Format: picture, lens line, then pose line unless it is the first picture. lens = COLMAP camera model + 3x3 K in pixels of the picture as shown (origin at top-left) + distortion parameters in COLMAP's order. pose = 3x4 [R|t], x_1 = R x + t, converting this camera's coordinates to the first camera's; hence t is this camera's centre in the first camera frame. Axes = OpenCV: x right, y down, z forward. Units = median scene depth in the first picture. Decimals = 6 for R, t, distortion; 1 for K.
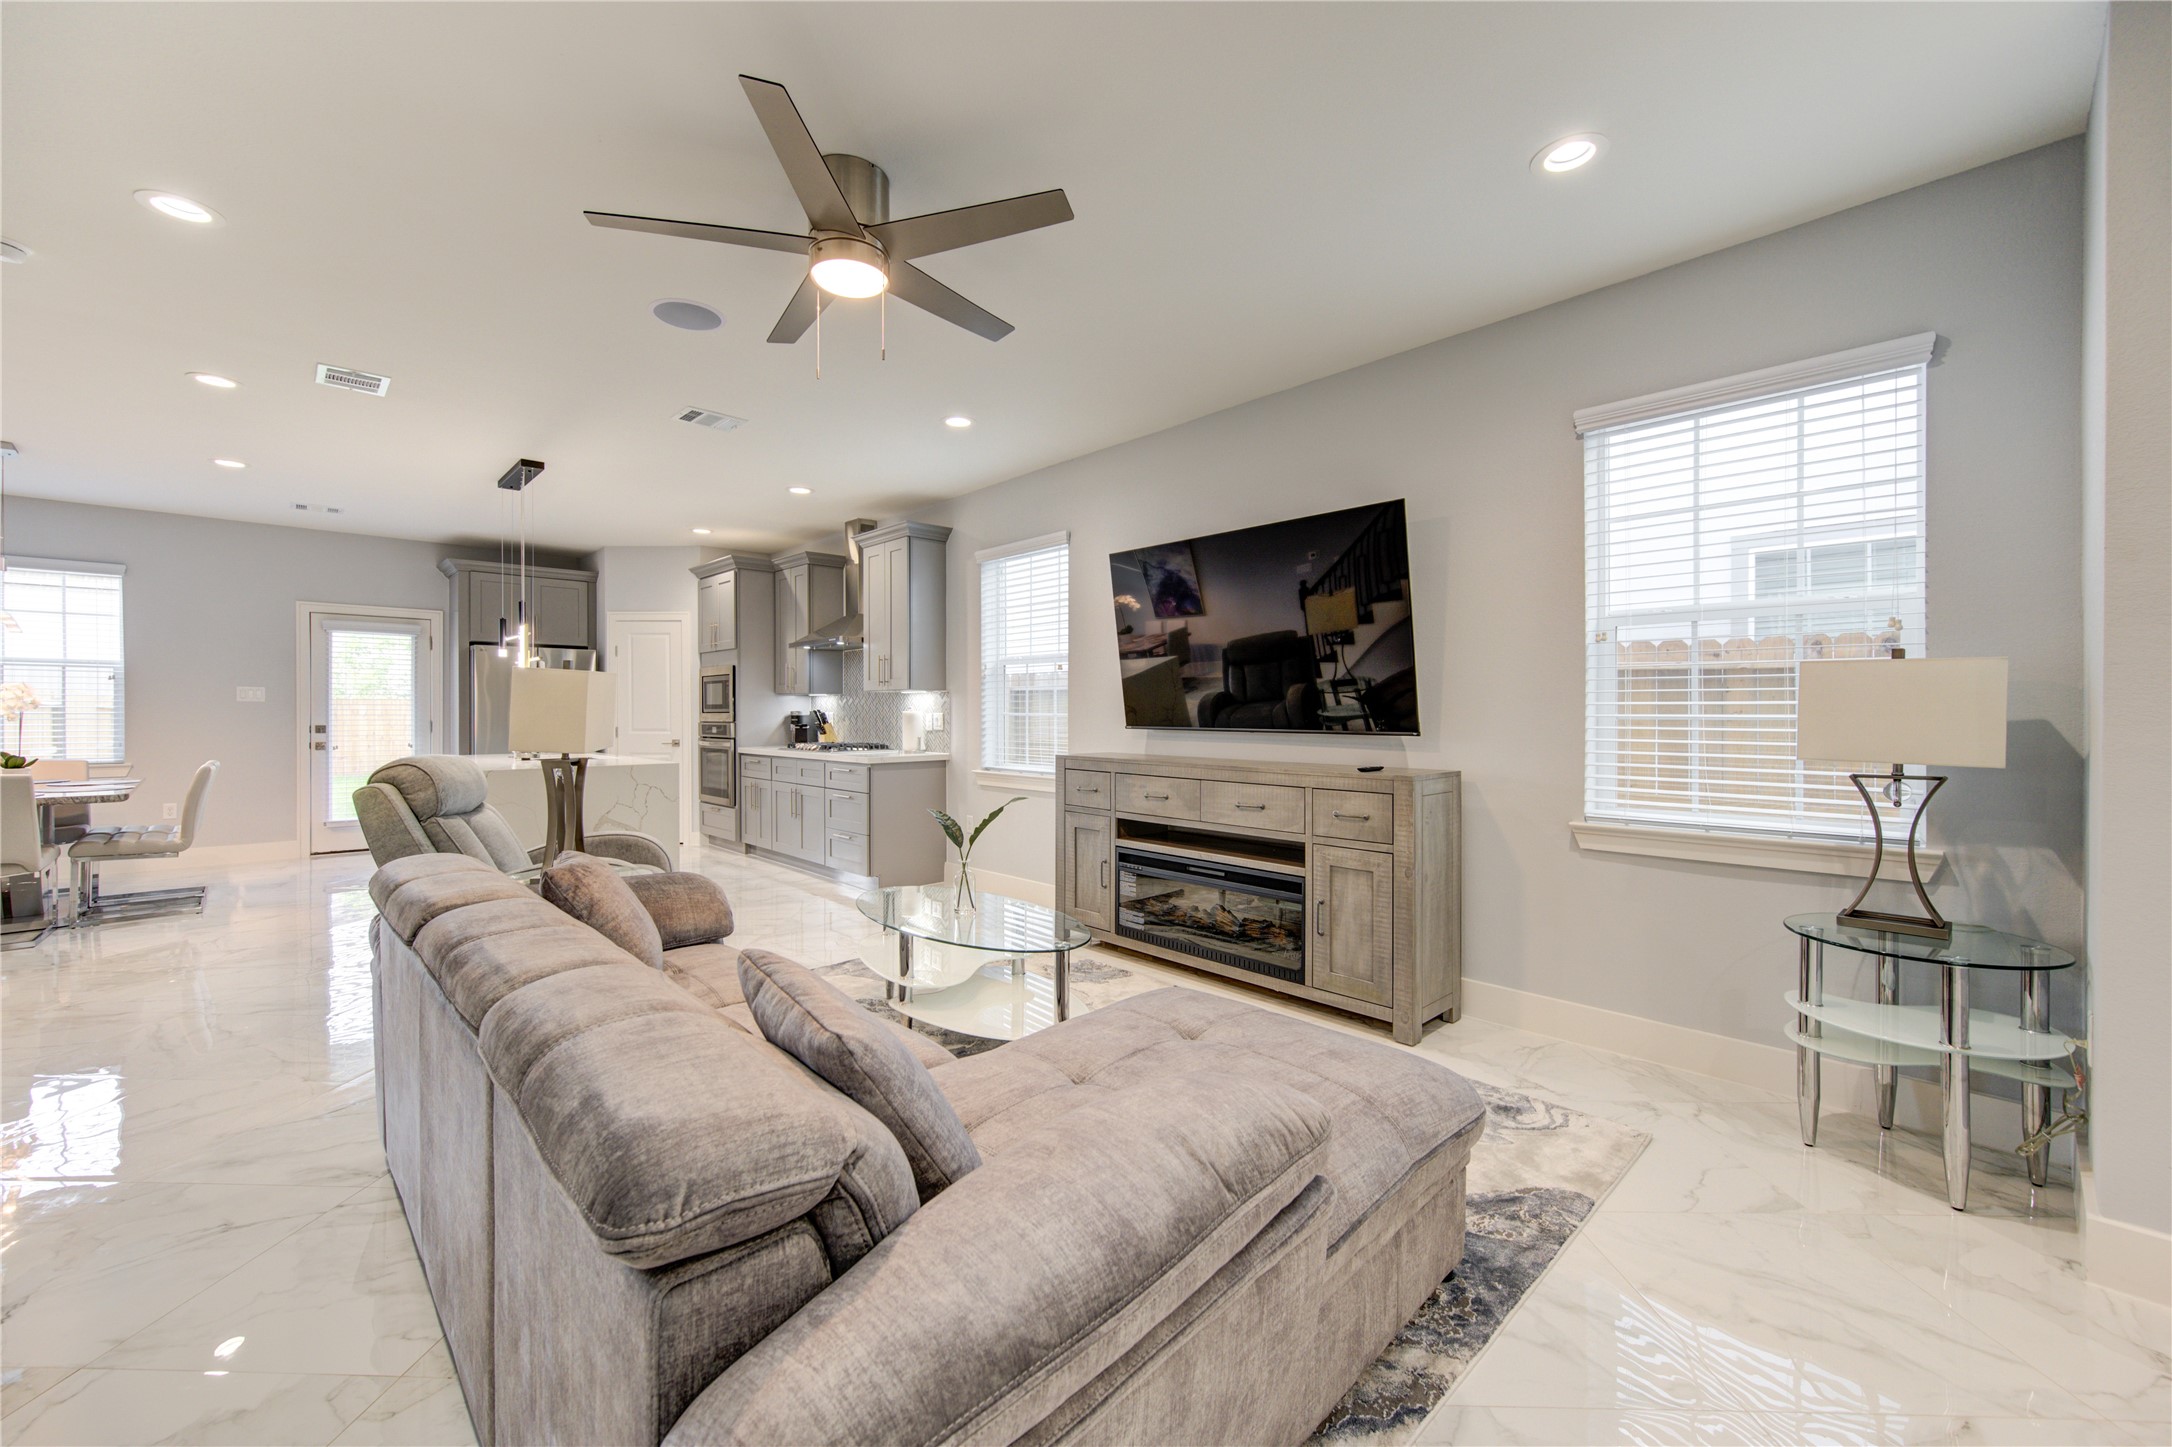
lens RADIAL K [[830.7, 0, 1096.7], [0, 830.7, 722.5], [0, 0, 1]] dist [-0.001032, -0.000058]
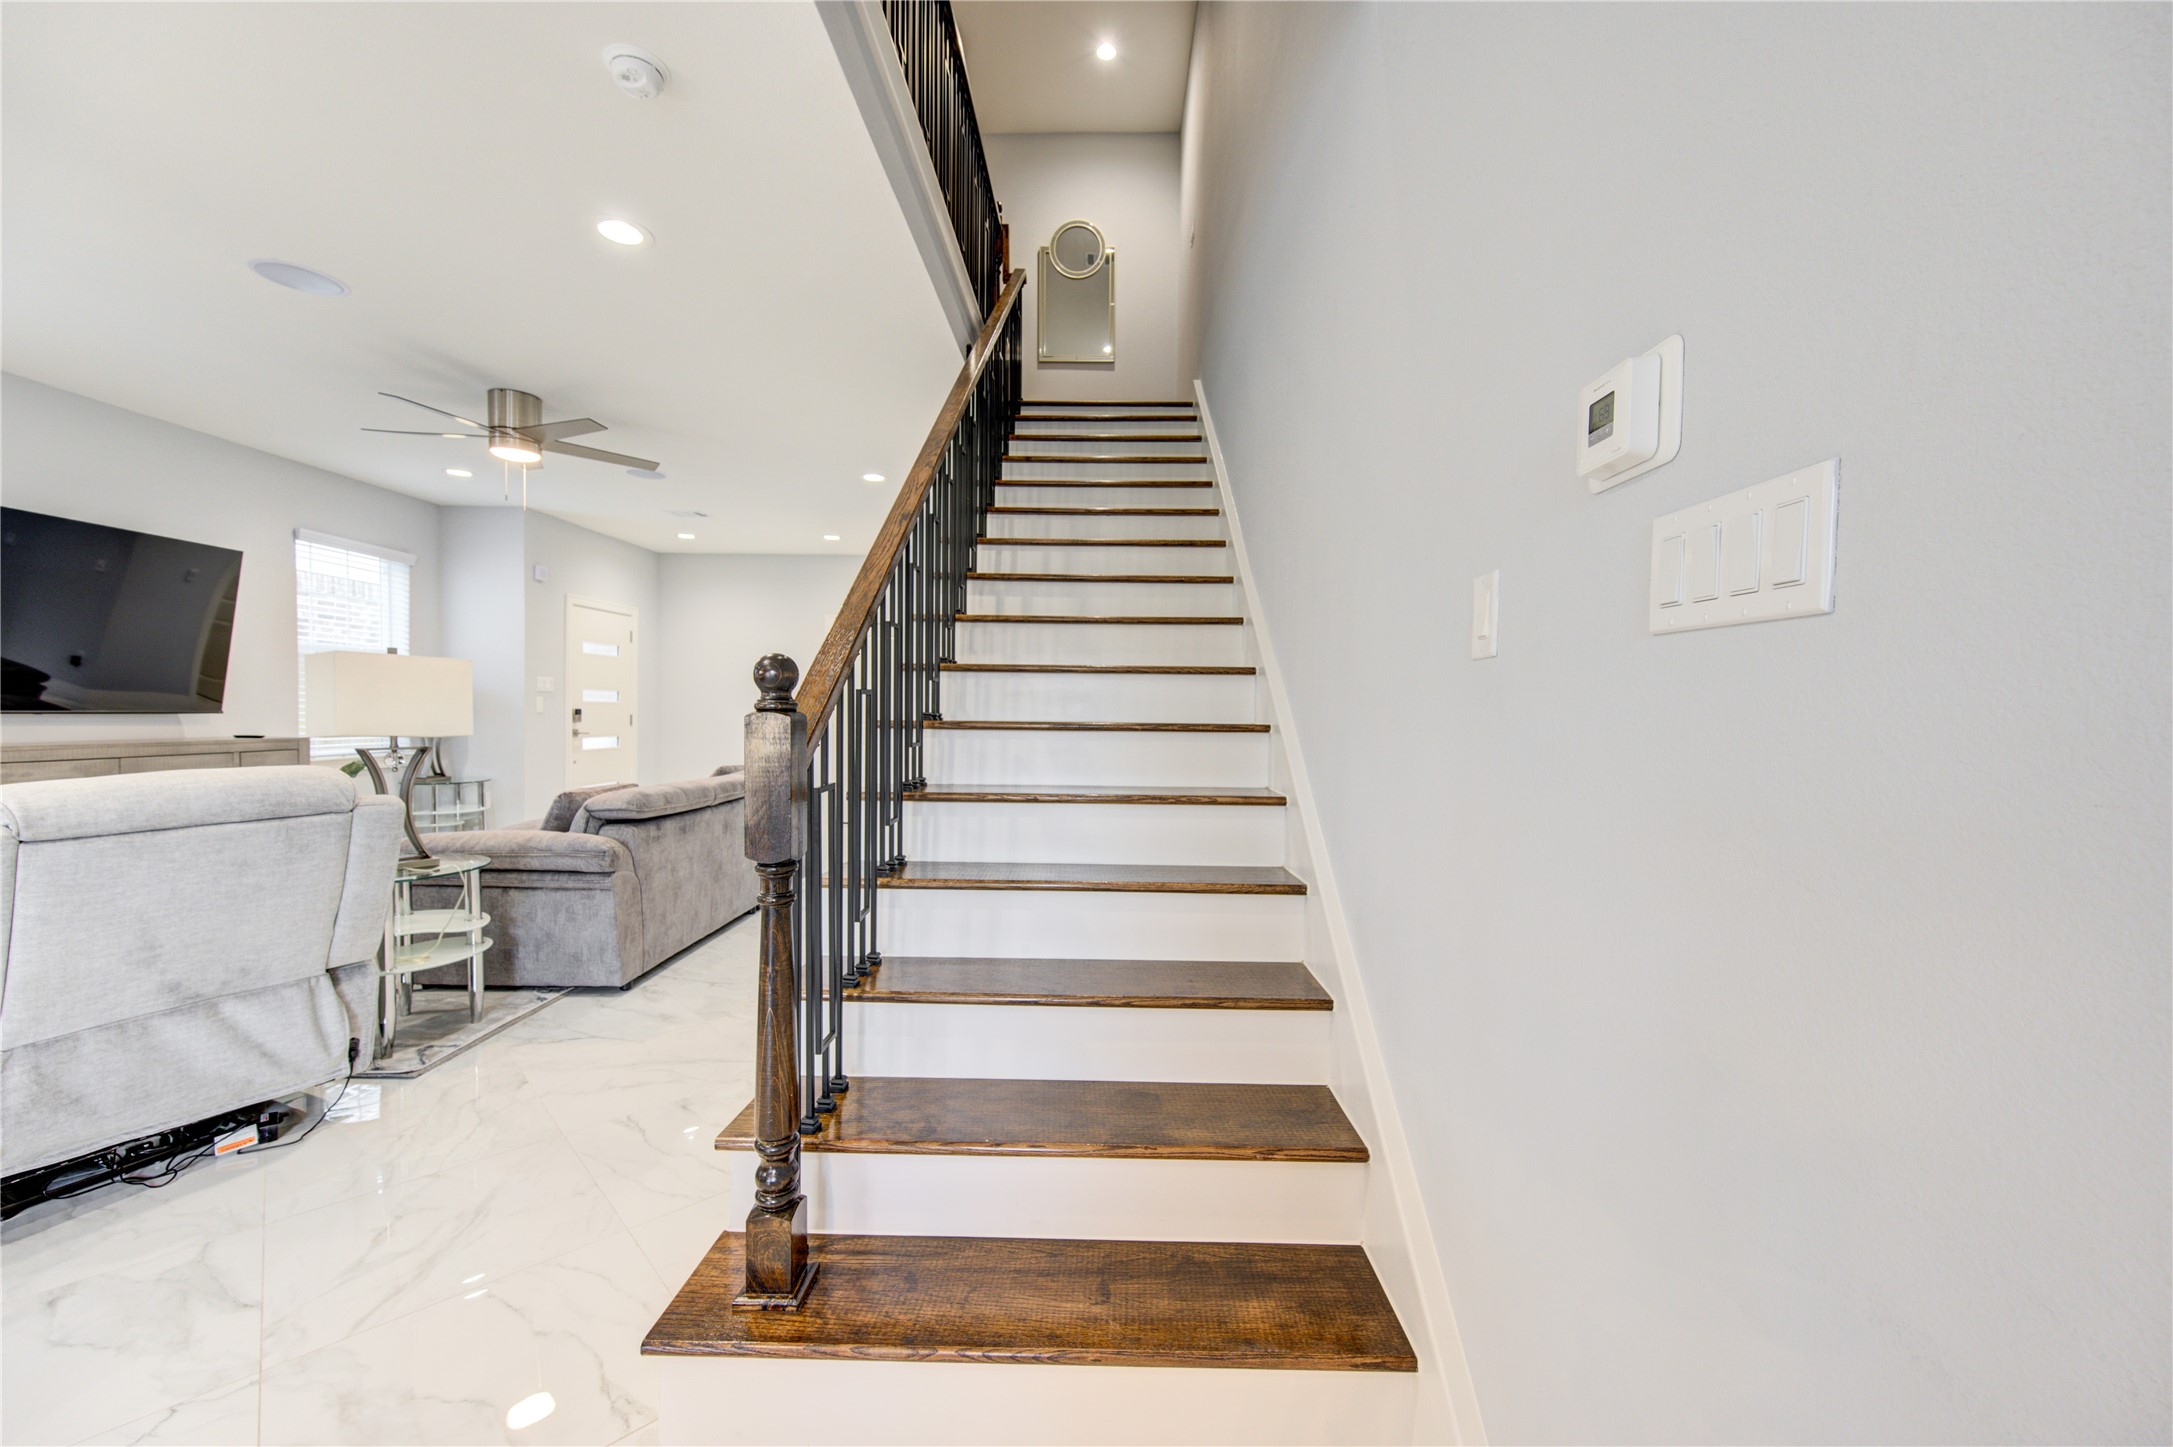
lens RADIAL K [[831.1, 0, 1097.2], [0, 831.1, 722.5], [0, 0, 1]] dist [-0.001032, -0.000058]
pose [[-0.708088, -0.022138, 0.705777, -1.402850], [-0.004208, 0.999623, 0.027133, -0.011992], [-0.706112, 0.016242, -0.707914, 0.791903]]
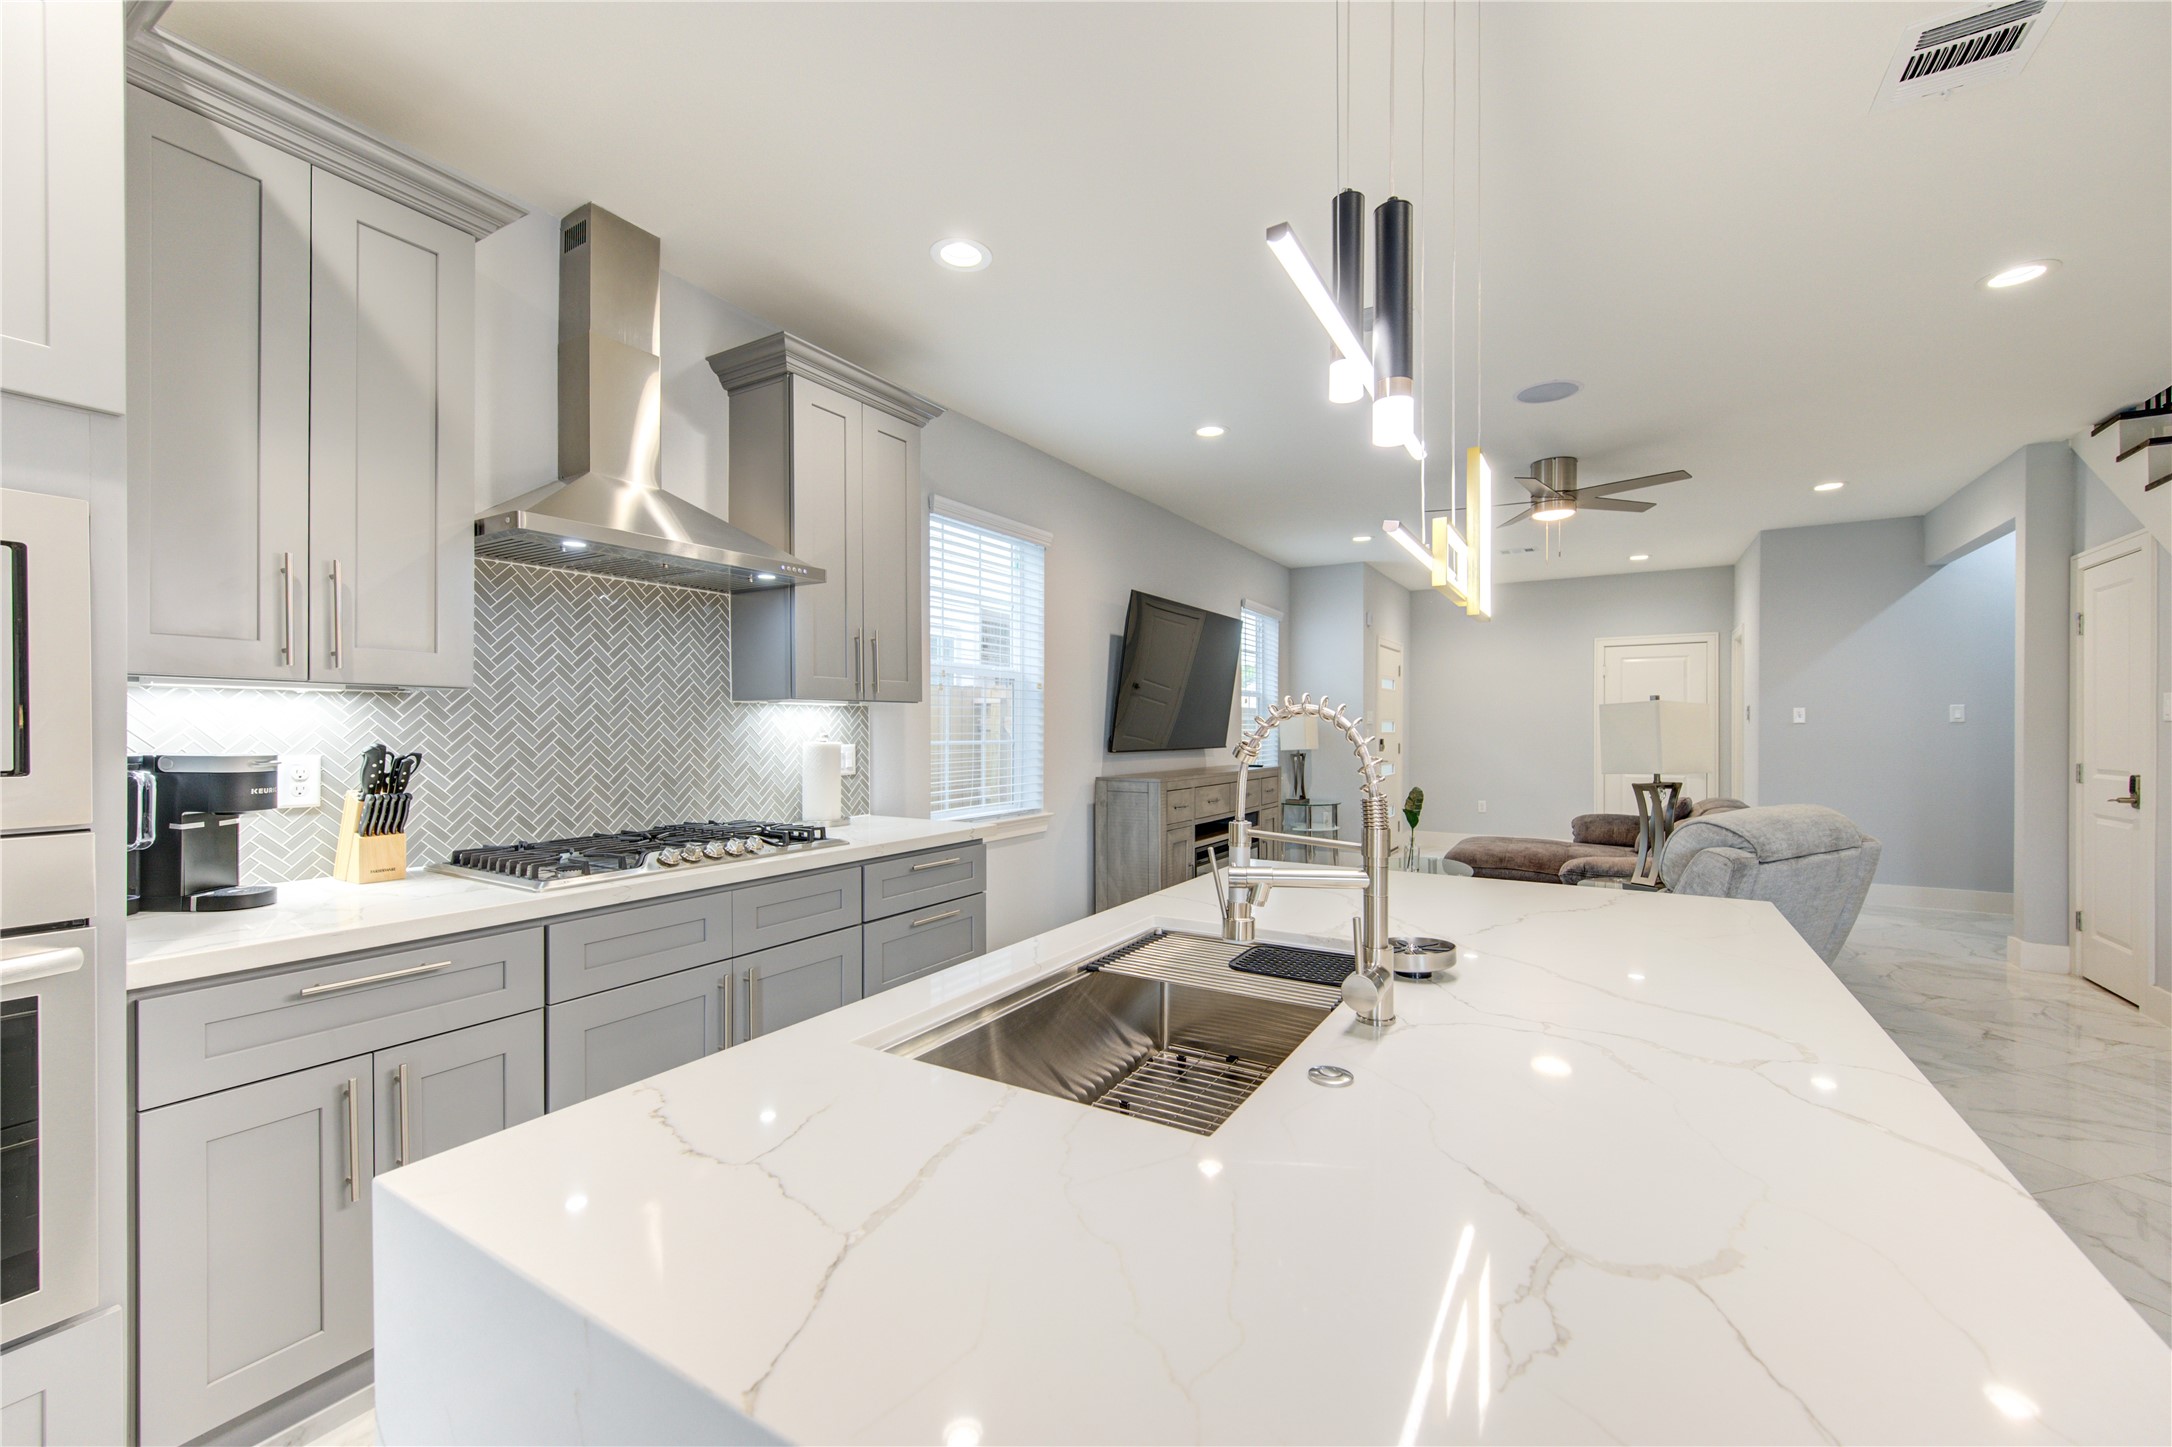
lens RADIAL K [[853.9, 0, 1096.1], [0, 853.9, 730.8], [0, 0, 1]] dist [-0.000587, 0.000223]
pose [[-0.242637, -0.005549, 0.970101, -1.147788], [0.012314, 0.999885, 0.008799, -0.033880], [-0.970039, 0.014080, -0.242540, 1.451458]]
